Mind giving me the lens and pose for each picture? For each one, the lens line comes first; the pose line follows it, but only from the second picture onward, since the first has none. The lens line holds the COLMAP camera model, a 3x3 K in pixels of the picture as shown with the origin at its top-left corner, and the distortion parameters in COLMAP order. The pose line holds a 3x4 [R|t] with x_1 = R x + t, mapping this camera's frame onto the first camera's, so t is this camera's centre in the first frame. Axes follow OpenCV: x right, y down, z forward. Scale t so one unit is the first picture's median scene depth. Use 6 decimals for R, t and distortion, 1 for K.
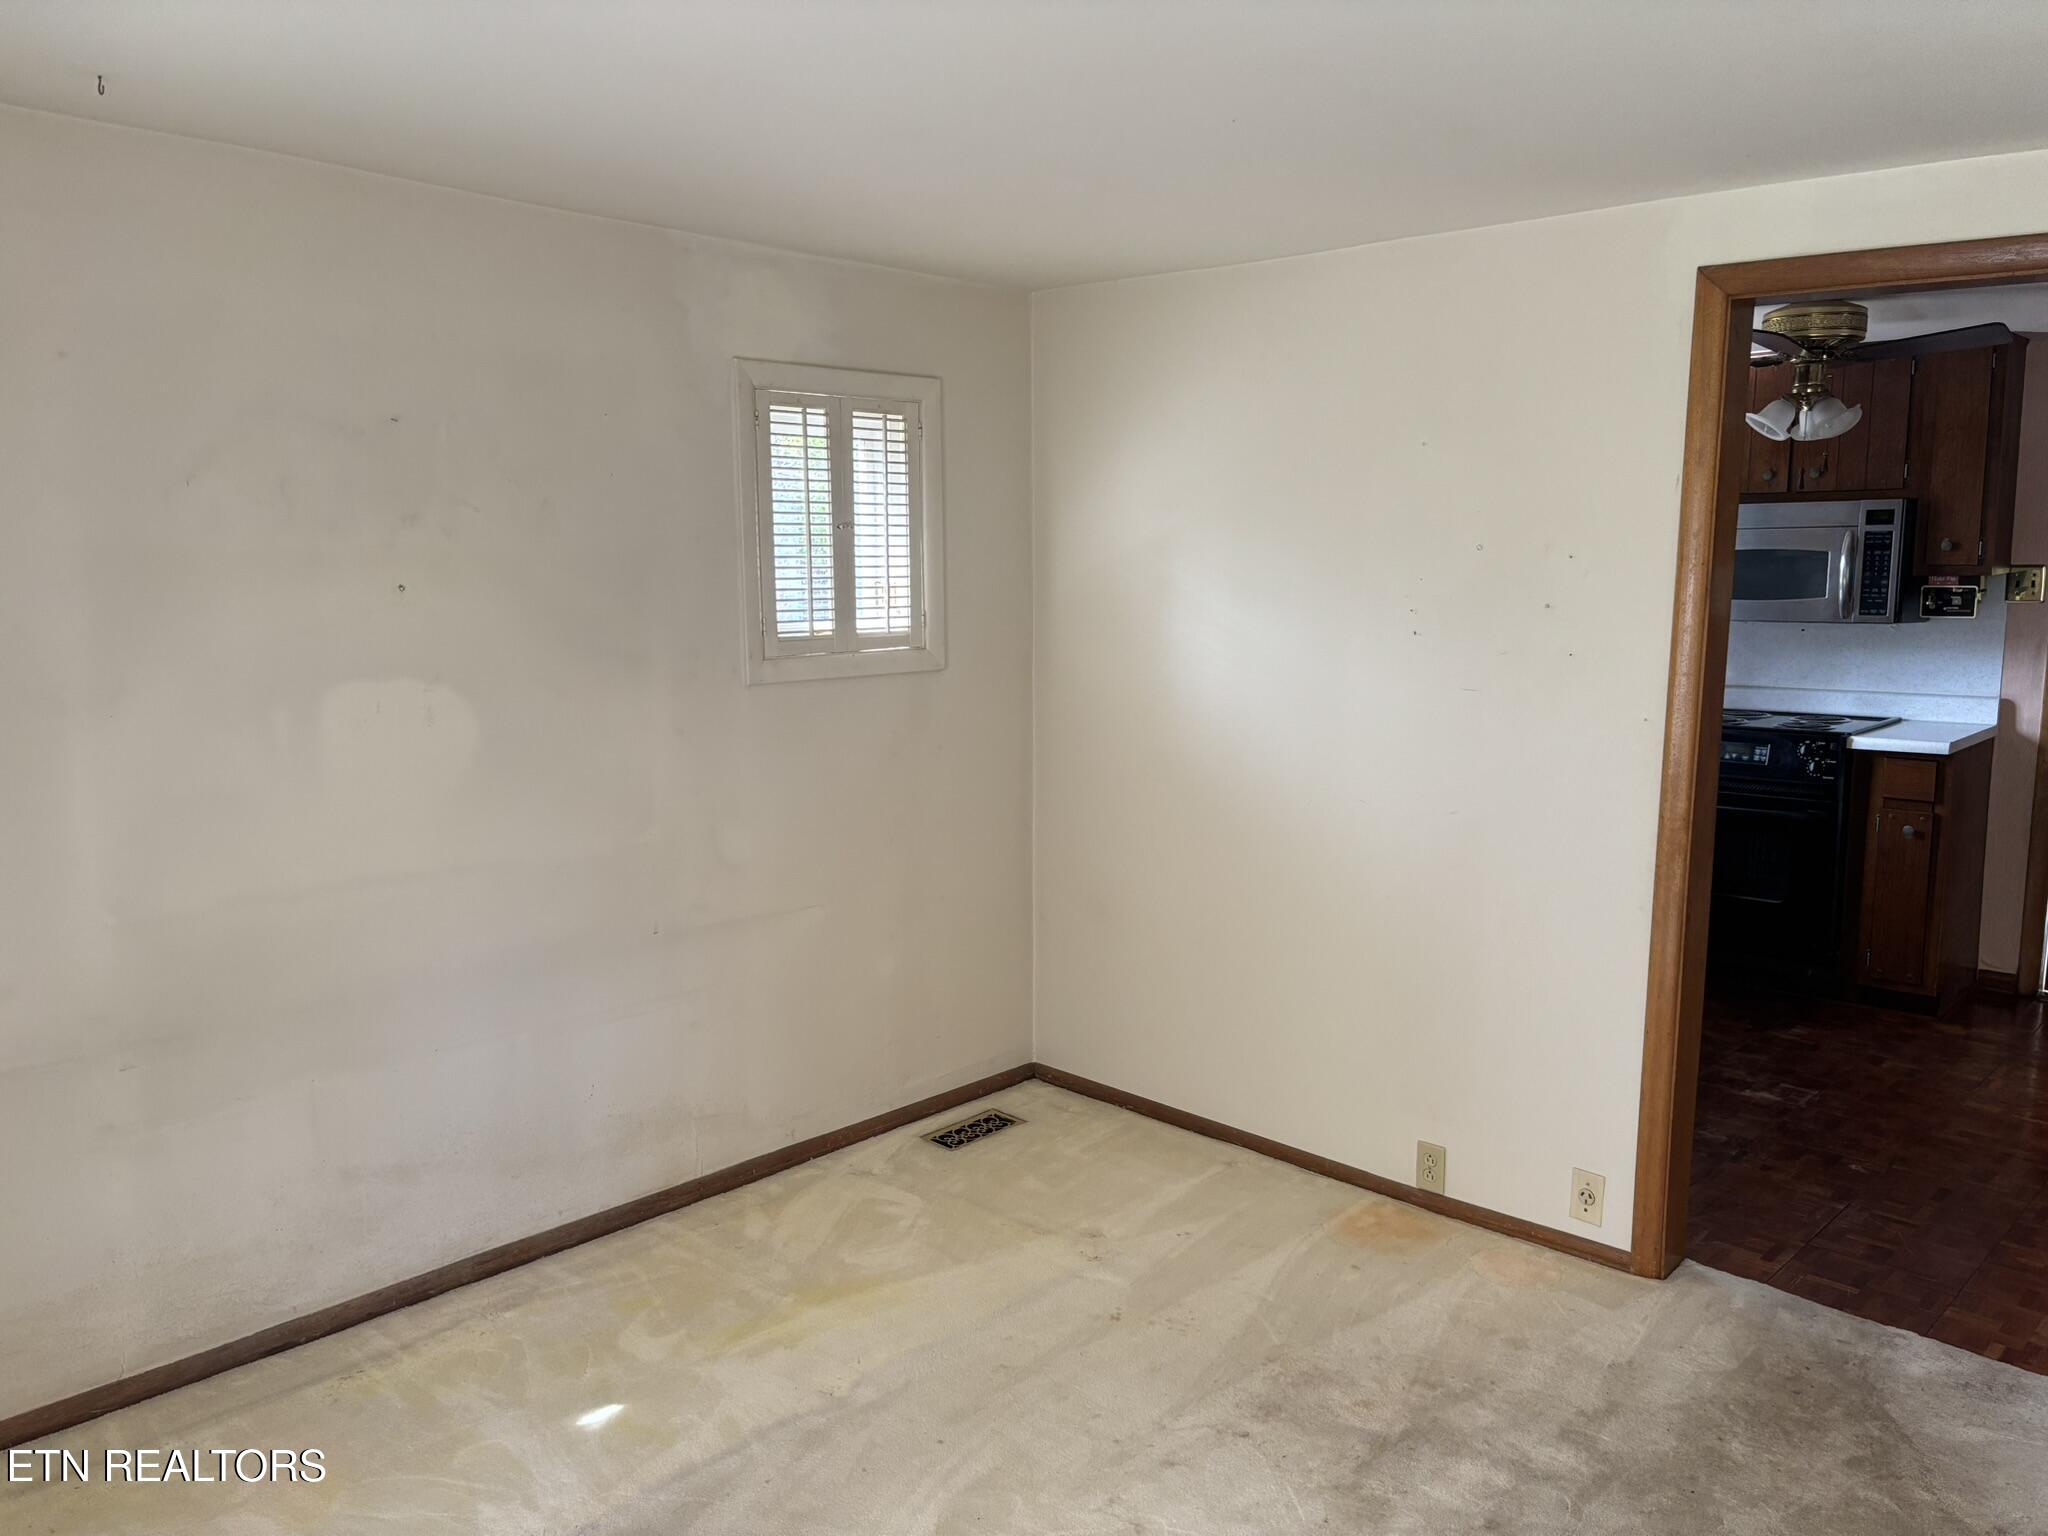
lens RADIAL K [[1540.1, 0, 1024.6], [0, 1540.1, 778.4], [0, 0, 1]] dist [0.021224, -0.033813]
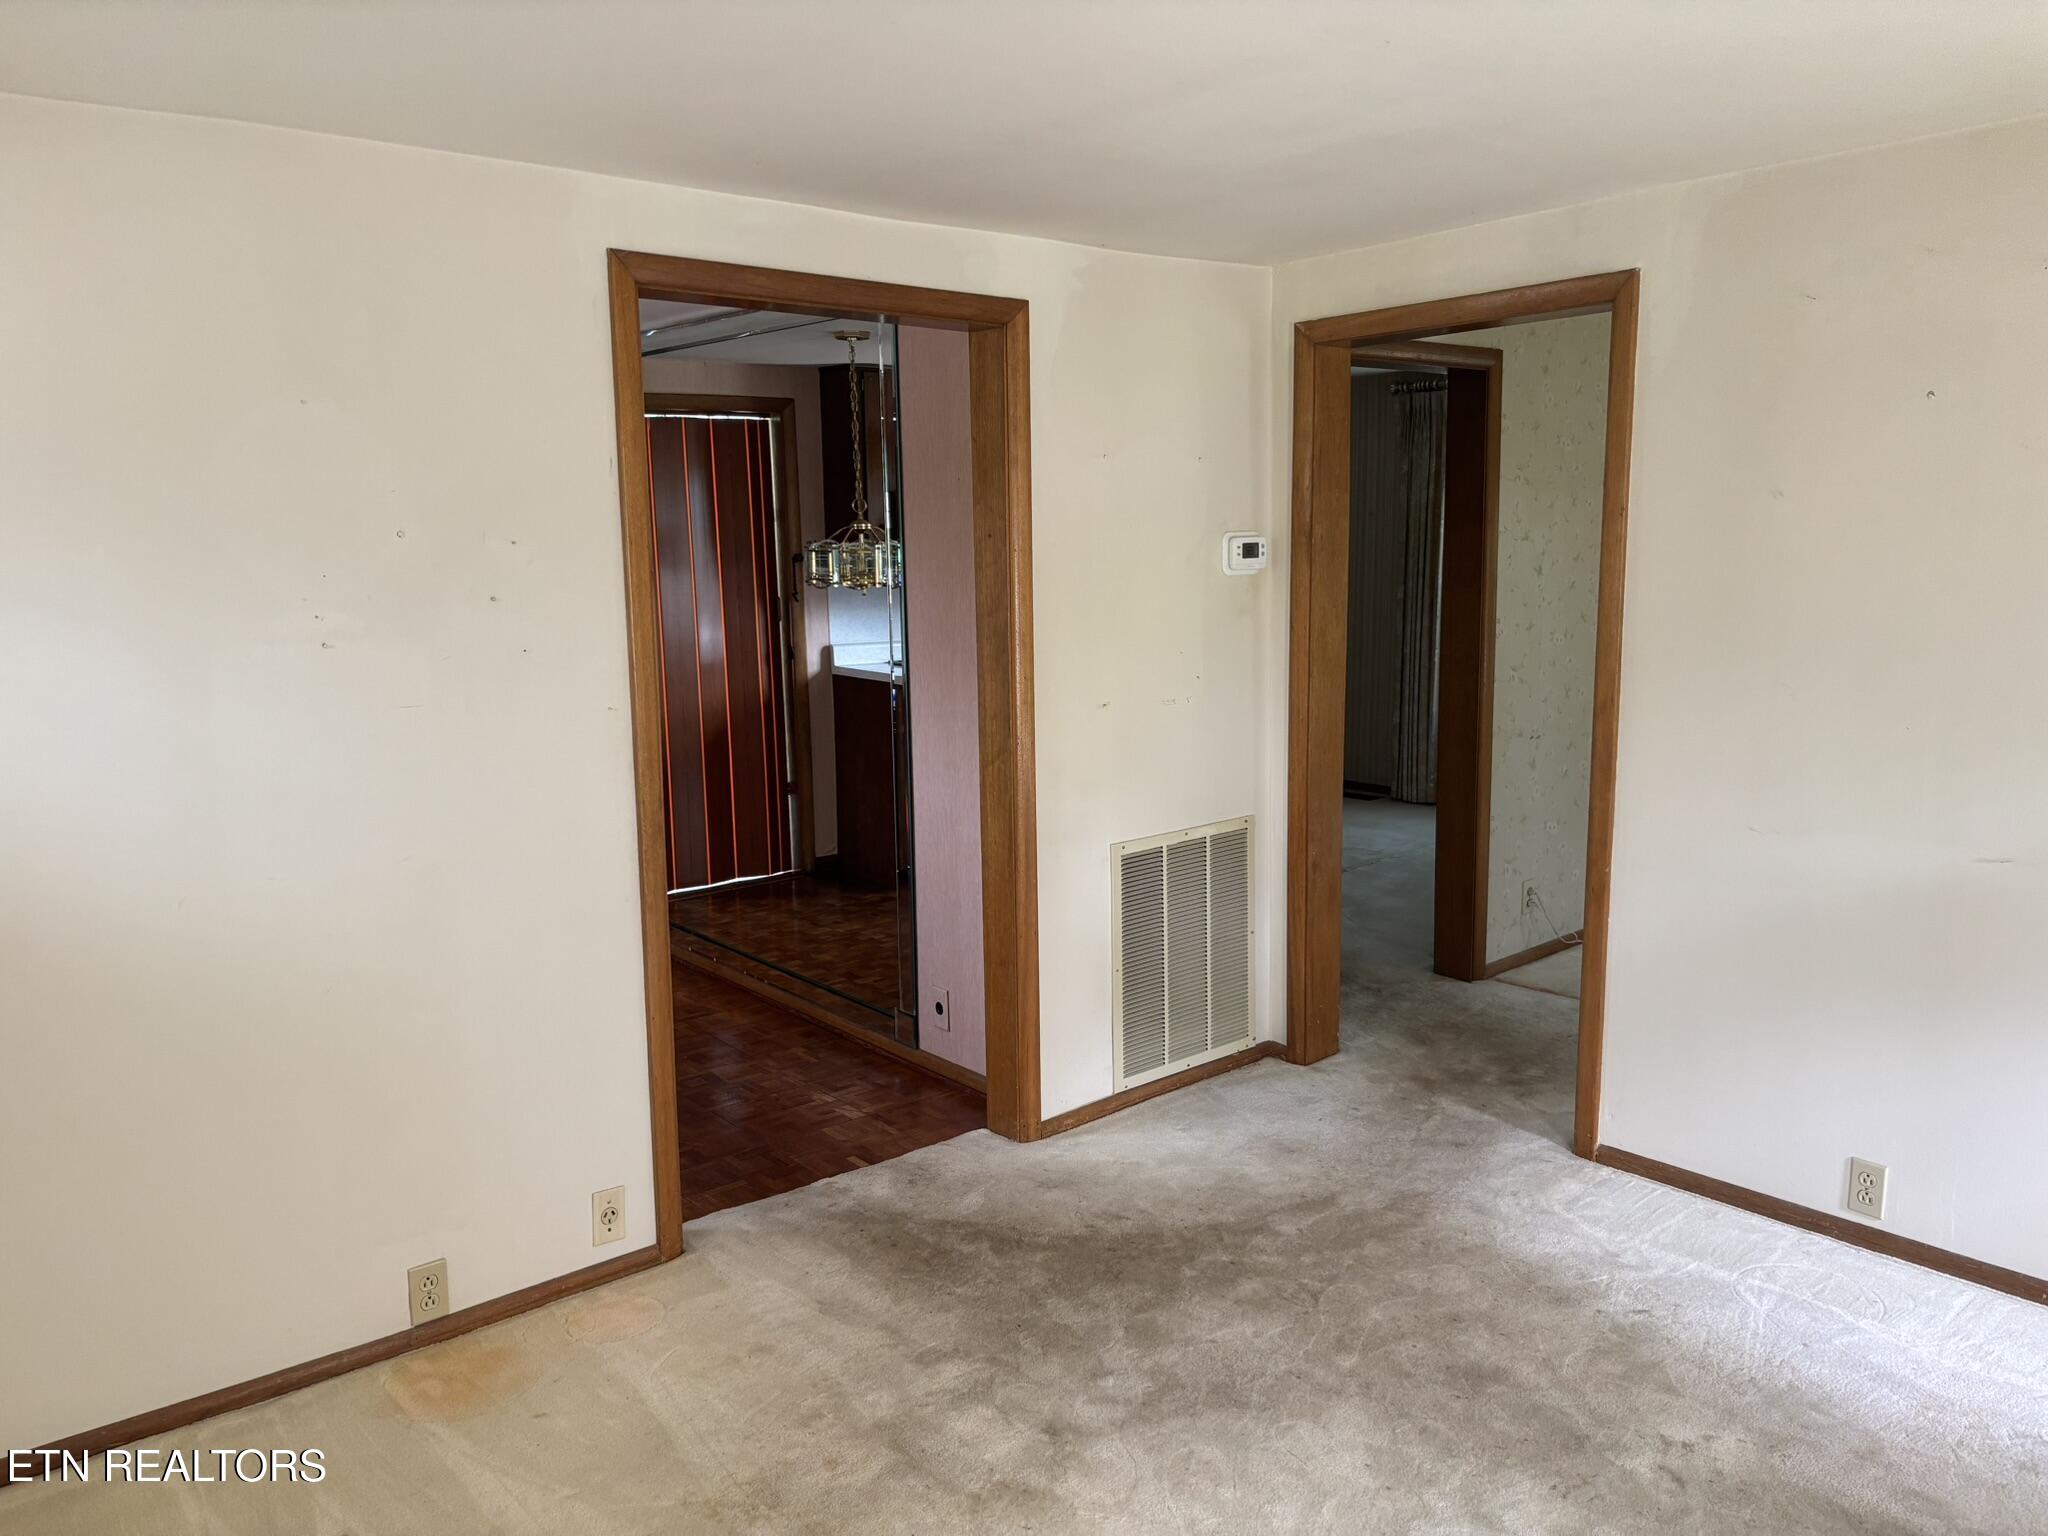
lens RADIAL K [[1540.1, 0, 1023.8], [0, 1540.1, 774.5], [0, 0, 1]] dist [0.021224, -0.033813]
pose [[0.115374, -0.158521, 0.980592, -0.559029], [0.156654, 0.977734, 0.139627, -0.098938], [-0.980892, 0.137505, 0.137638, 0.652957]]
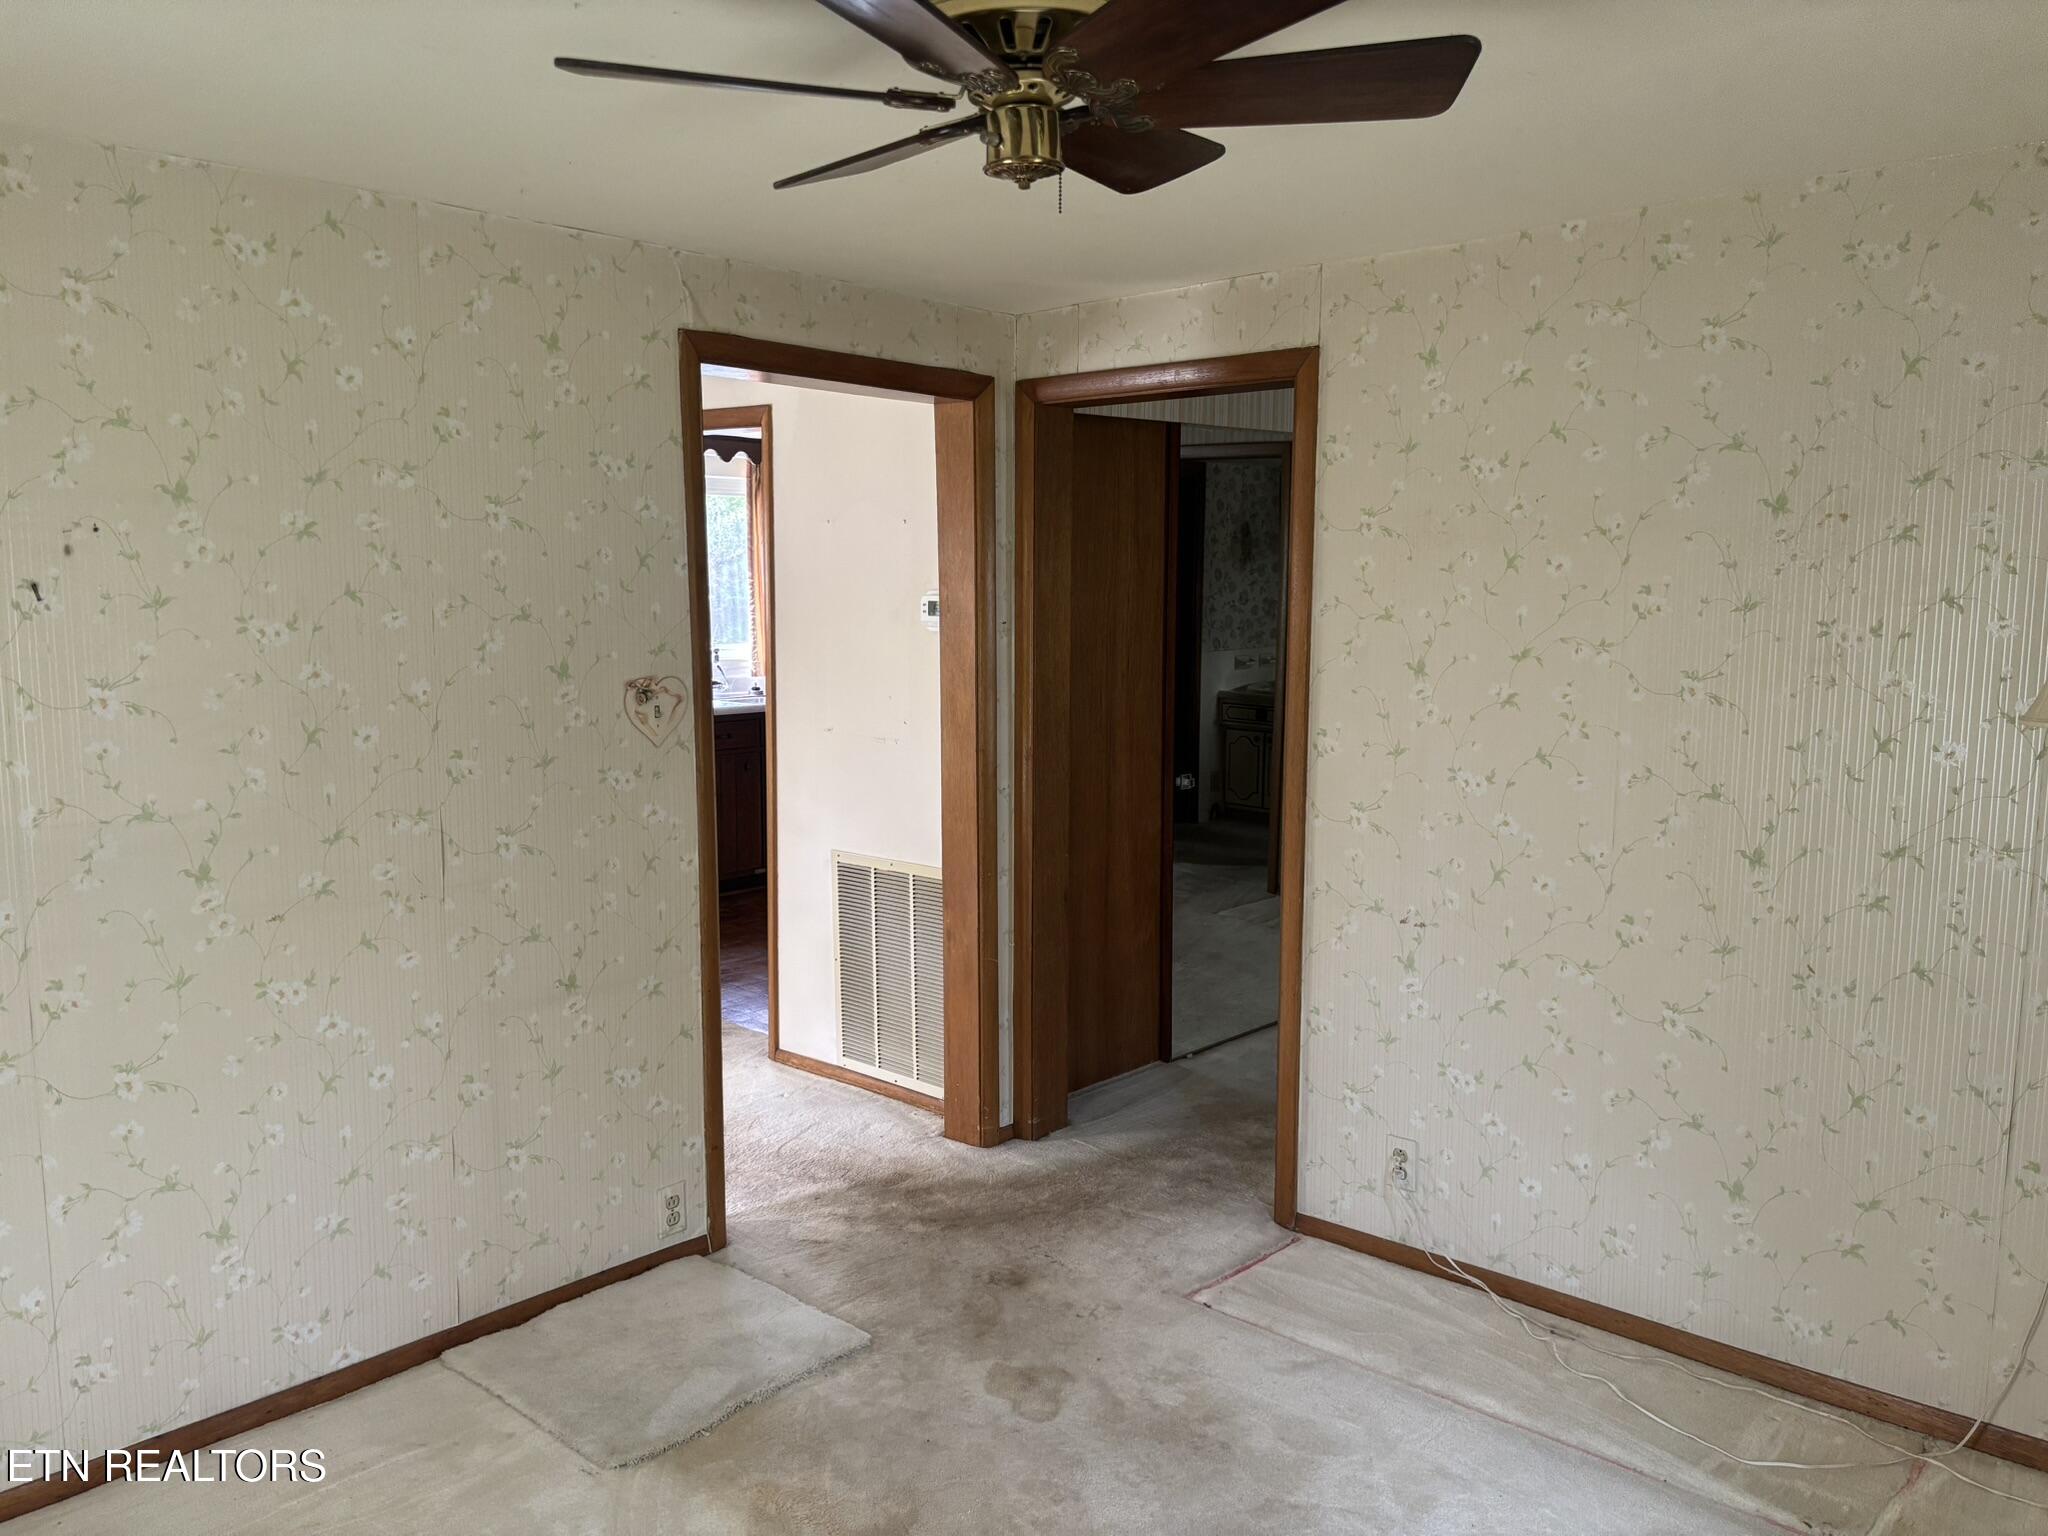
lens RADIAL K [[1540.1, 0, 1022.7], [0, 1540.1, 773.8], [0, 0, 1]] dist [0.021224, -0.033813]
pose [[0.999856, 0.000764, 0.016982, 0.943809], [-0.000603, 0.999955, -0.009457, 0.099459], [-0.016988, 0.009445, 0.999811, -0.832842]]
